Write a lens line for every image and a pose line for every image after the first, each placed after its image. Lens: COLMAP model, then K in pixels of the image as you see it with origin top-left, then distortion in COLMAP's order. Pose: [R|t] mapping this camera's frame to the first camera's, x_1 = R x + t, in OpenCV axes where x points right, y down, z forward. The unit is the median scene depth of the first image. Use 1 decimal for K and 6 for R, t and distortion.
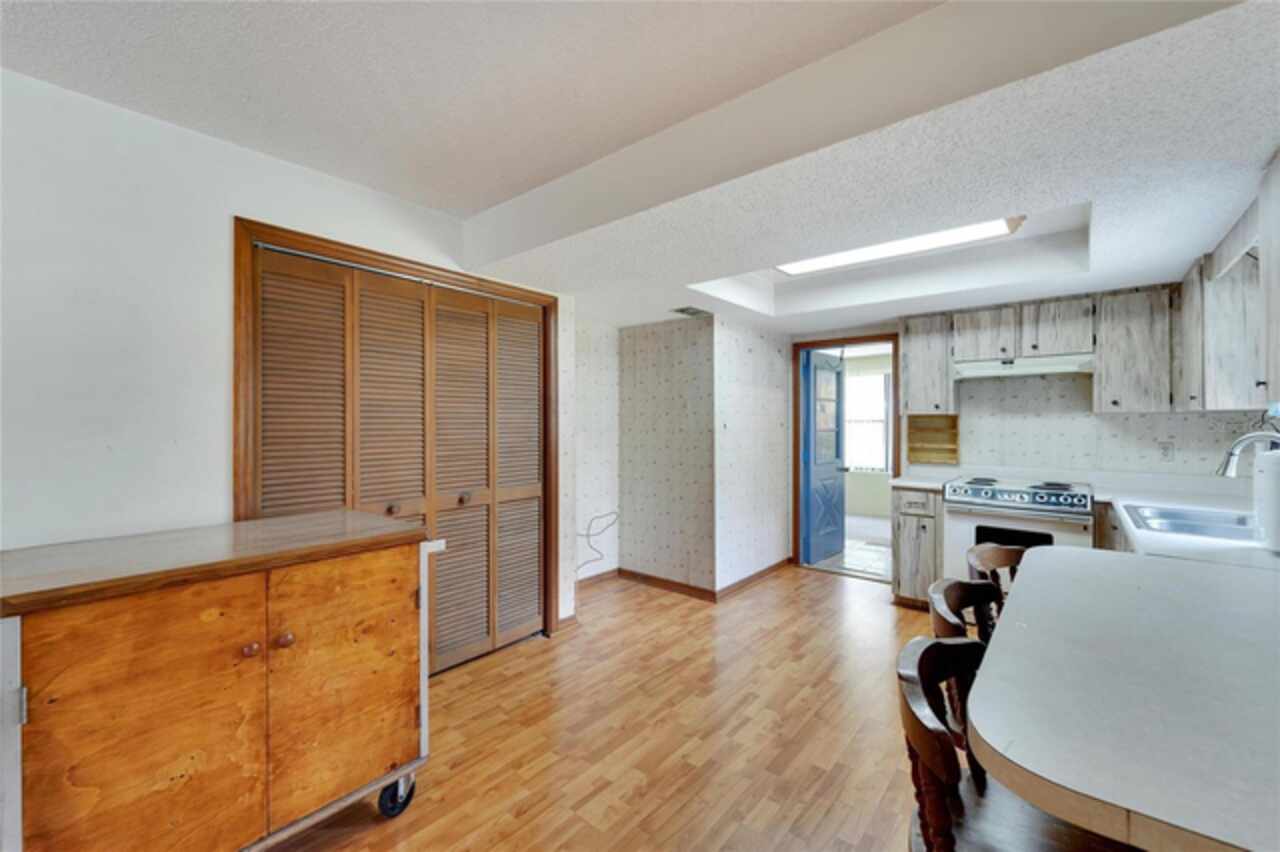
lens RADIAL K [[523.0, 0, 640.9], [0, 523.0, 420.0], [0, 0, 1]] dist [0.001776, -0.001029]
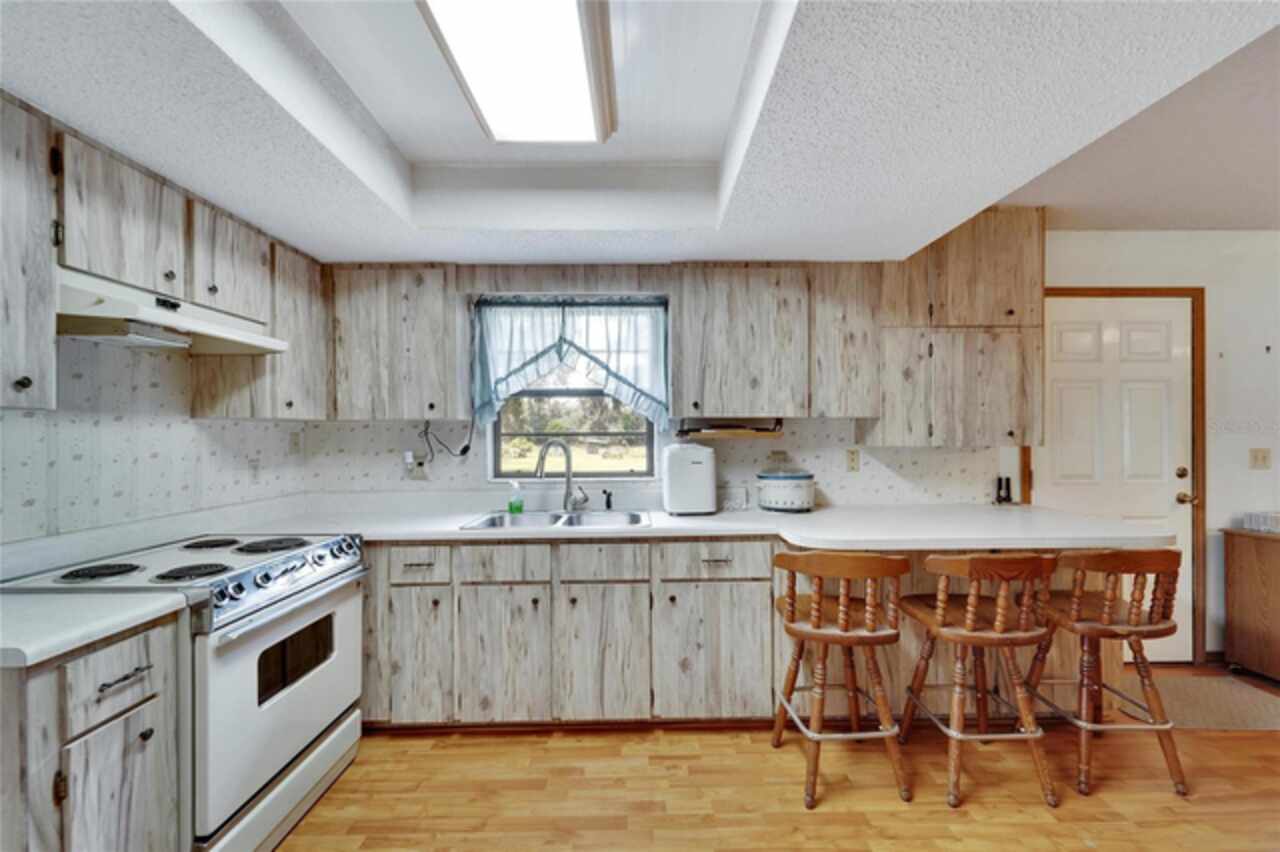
lens RADIAL K [[523.0, 0, 639.9], [0, 523.0, 435.5], [0, 0, 1]] dist [0.001776, -0.001029]
pose [[-0.644915, 0.000703, 0.764254, 0.068147], [0.003106, 0.999994, 0.001701, 0.008106], [-0.764248, 0.003470, -0.644913, 0.982211]]
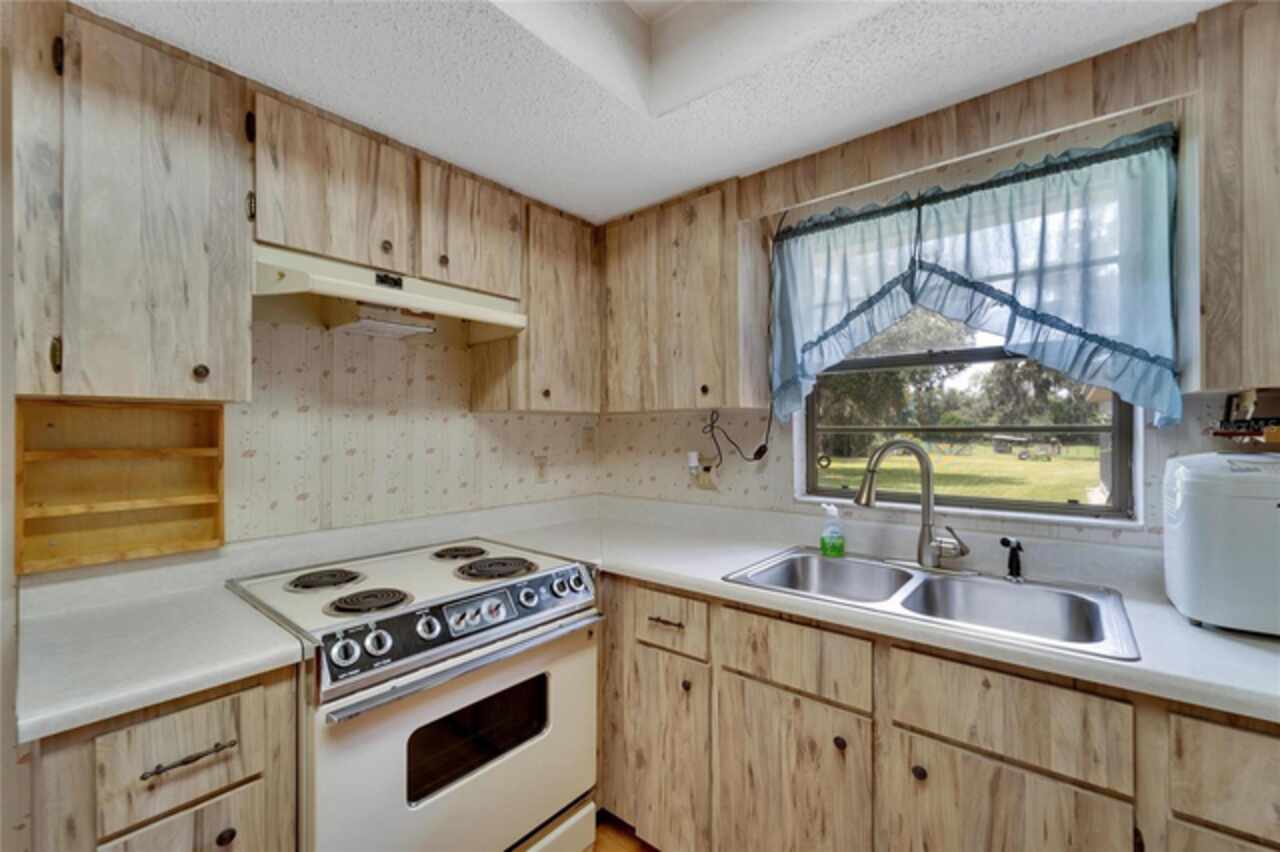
lens RADIAL K [[523.0, 0, 638.2], [0, 523.0, 429.6], [0, 0, 1]] dist [0.001776, -0.001029]
pose [[-0.000014, 0.000579, 1.000000, 0.289310], [0.000458, 1.000000, -0.000579, 0.007294], [-1.000000, 0.000458, -0.000014, 0.806838]]
